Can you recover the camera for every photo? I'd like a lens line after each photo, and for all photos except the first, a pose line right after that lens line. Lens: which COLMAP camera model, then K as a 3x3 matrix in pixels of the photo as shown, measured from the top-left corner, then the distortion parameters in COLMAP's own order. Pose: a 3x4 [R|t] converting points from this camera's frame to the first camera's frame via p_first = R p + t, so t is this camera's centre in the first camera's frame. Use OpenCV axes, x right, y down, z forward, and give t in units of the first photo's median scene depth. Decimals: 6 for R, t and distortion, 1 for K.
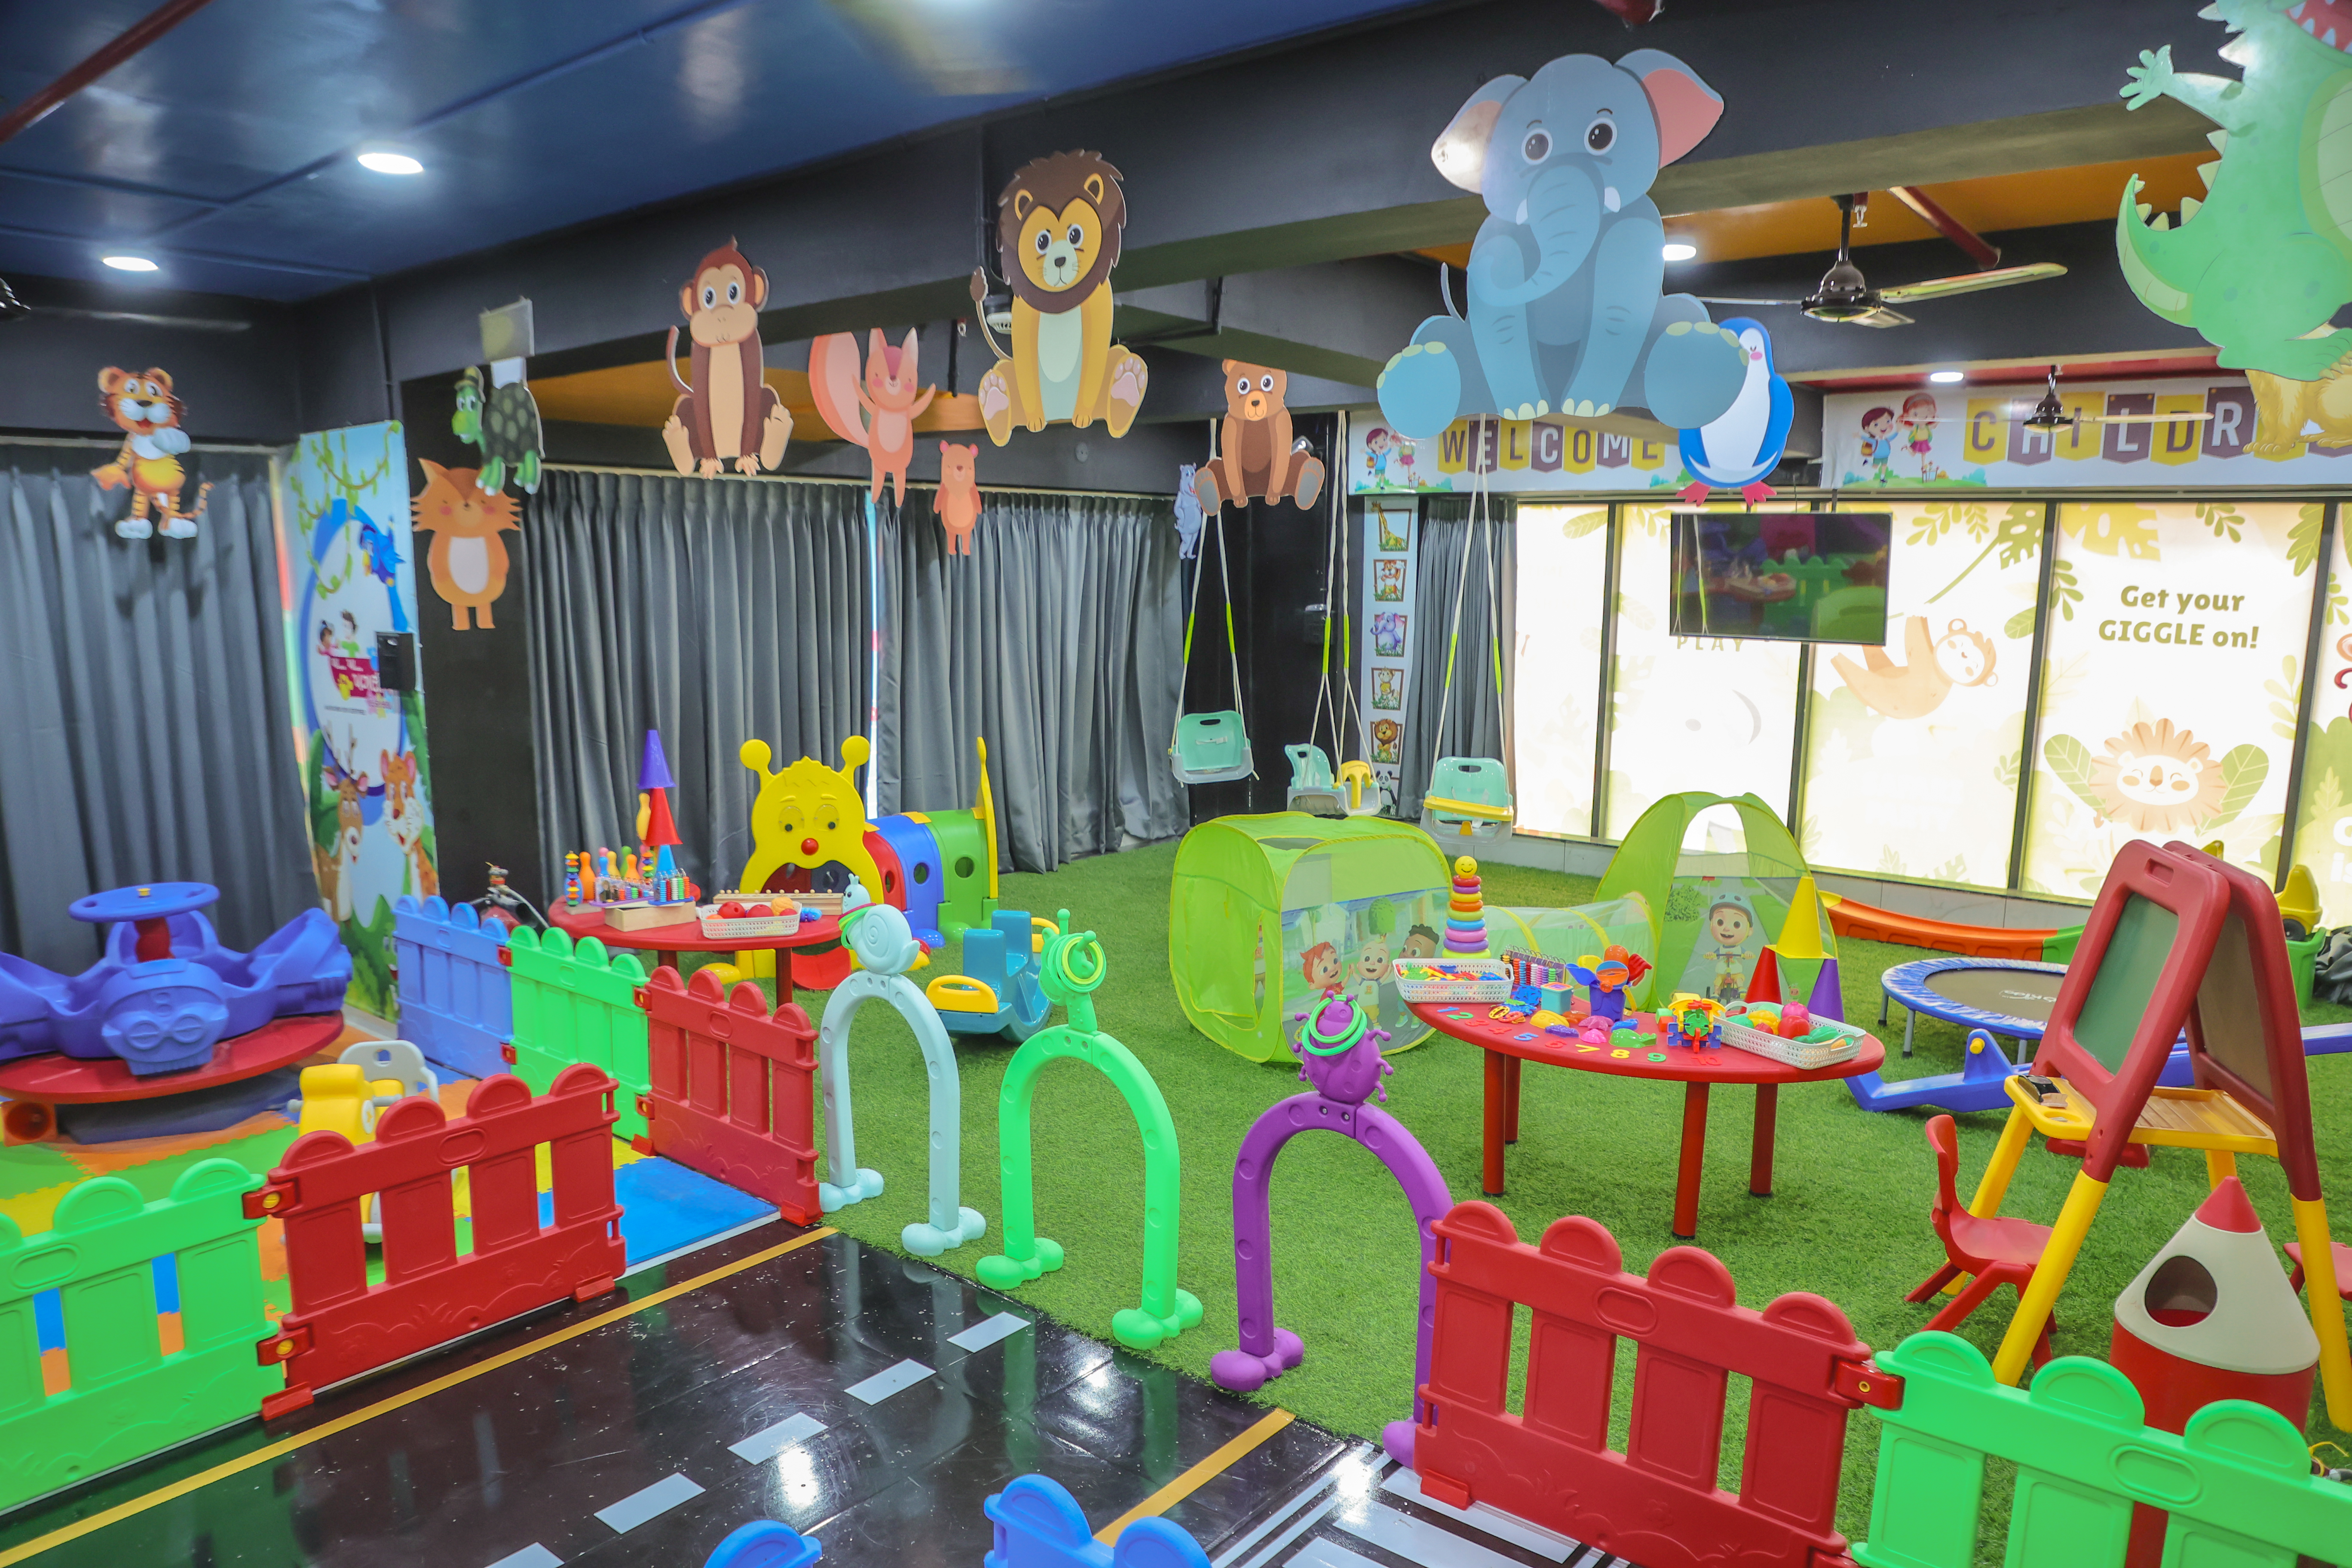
lens RADIAL K [[1621.2, 0, 1183.2], [0, 1621.2, 873.5], [0, 0, 1]] dist [-0.087447, 0.050875]
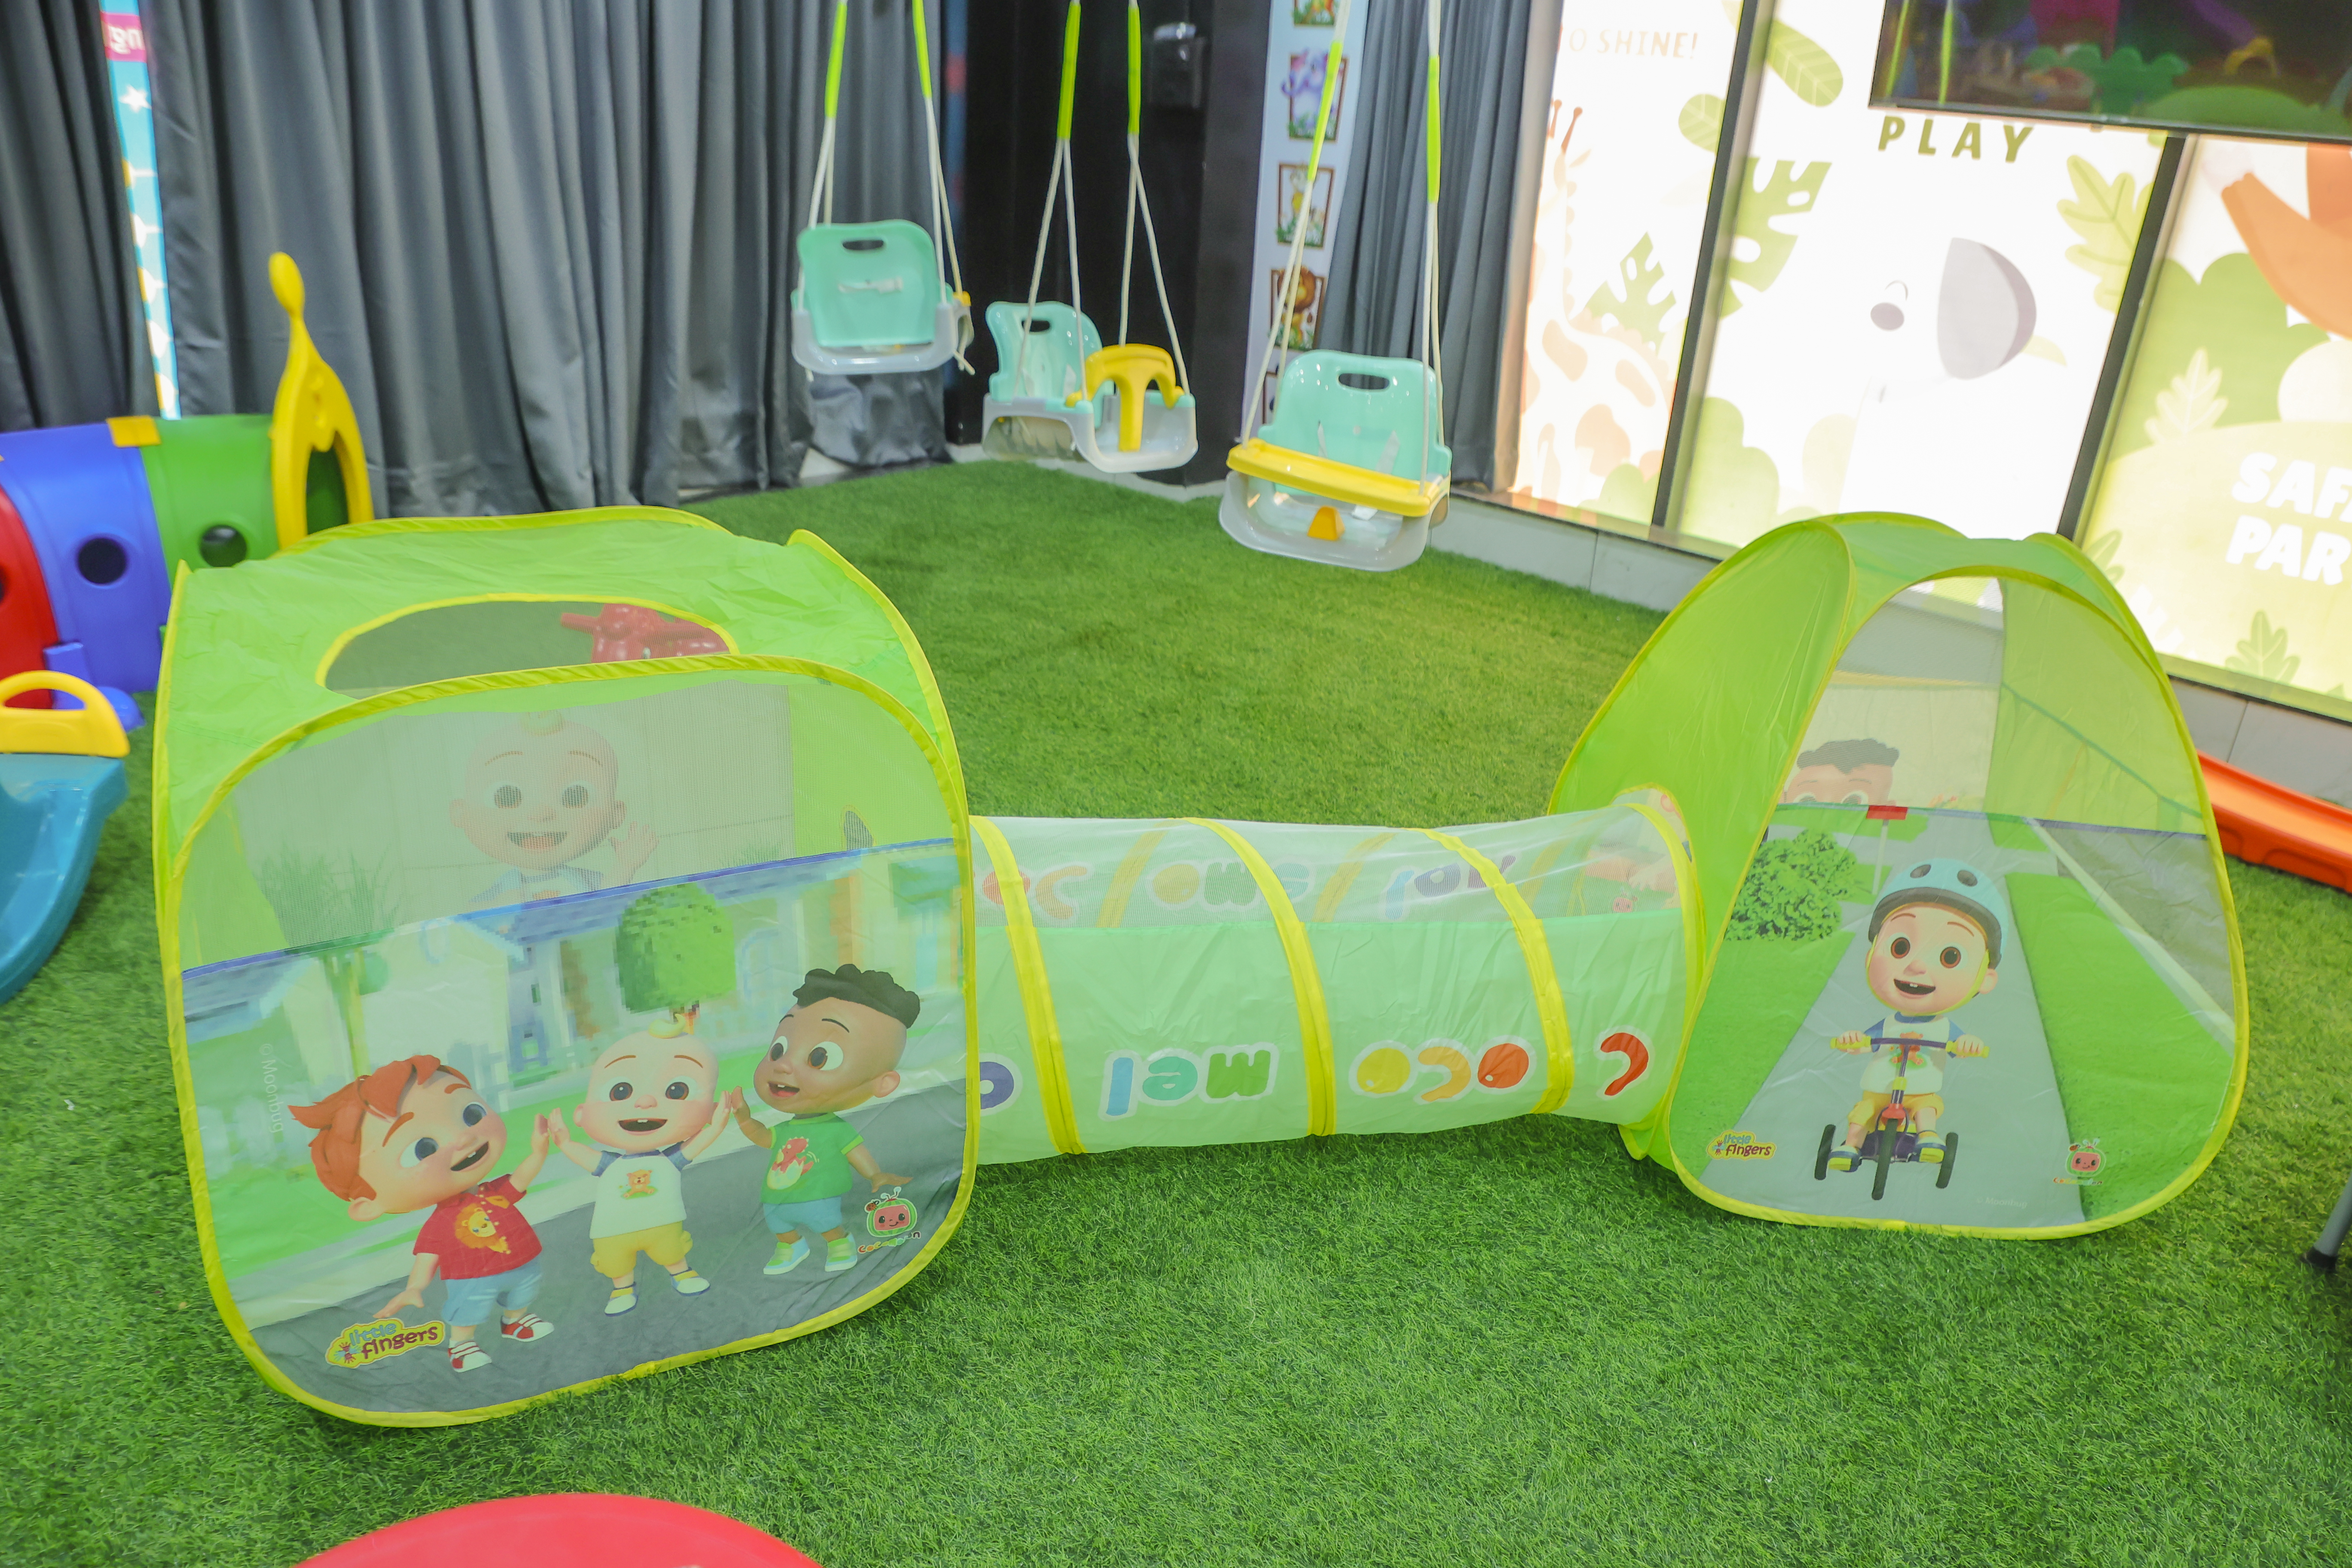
lens RADIAL K [[1621.2, 0, 1183.2], [0, 1621.2, 873.5], [0, 0, 1]] dist [-0.087447, 0.050875]
pose [[0.995373, 0.080124, -0.053032, 0.152041], [-0.063626, 0.963221, 0.261070, -0.043722], [0.071999, -0.256488, 0.963862, 0.504079]]
